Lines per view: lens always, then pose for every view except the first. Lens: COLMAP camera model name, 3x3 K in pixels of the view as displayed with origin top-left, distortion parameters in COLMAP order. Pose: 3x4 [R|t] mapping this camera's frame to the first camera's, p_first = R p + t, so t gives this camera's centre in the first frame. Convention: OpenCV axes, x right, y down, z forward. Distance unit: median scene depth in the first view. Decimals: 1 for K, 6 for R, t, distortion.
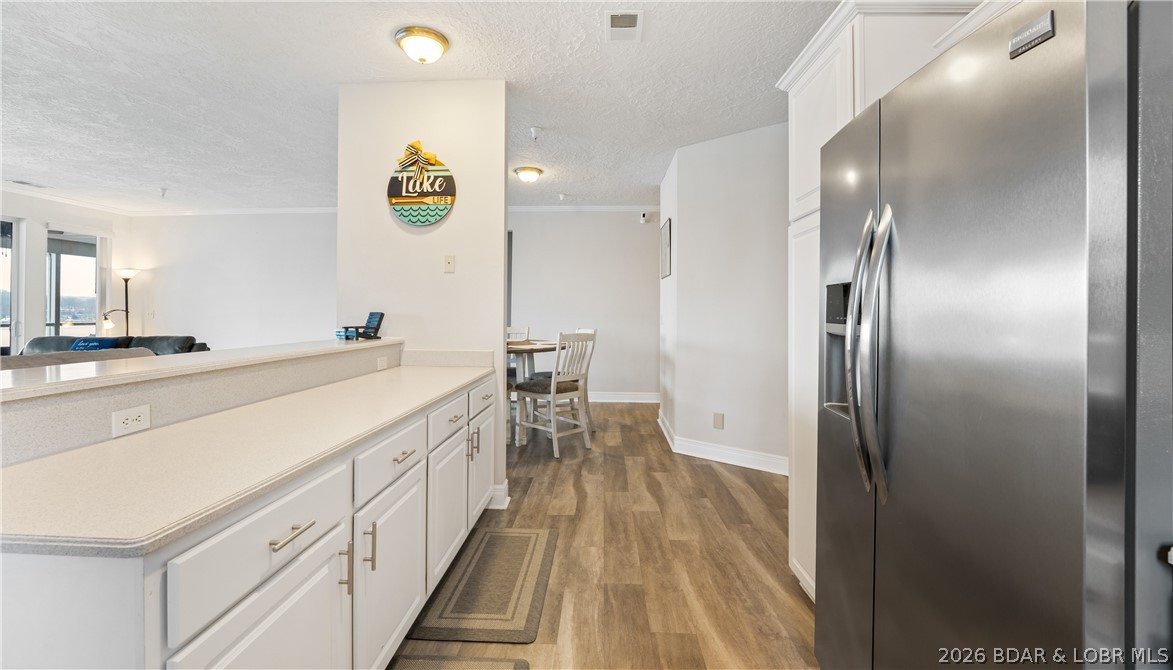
lens RADIAL K [[501.6, 0, 582.0], [0, 501.6, 311.2], [0, 0, 1]] dist [-0.019416, -0.000135]
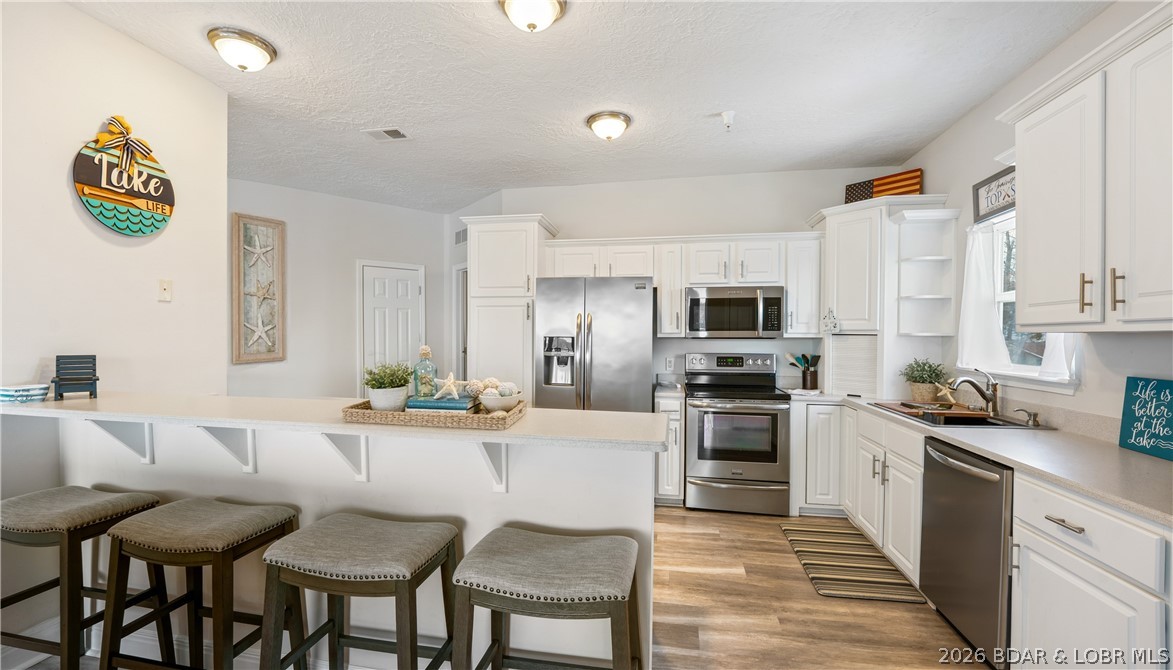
lens RADIAL K [[488.3, 0, 582.8], [0, 488.3, 343.6], [0, 0, 1]] dist [-0.018465, 0.000105]
pose [[0.133798, -0.015441, 0.990888, -0.939312], [-0.012058, 0.999779, 0.017208, -0.030485], [-0.990935, -0.014251, 0.133582, 0.237443]]
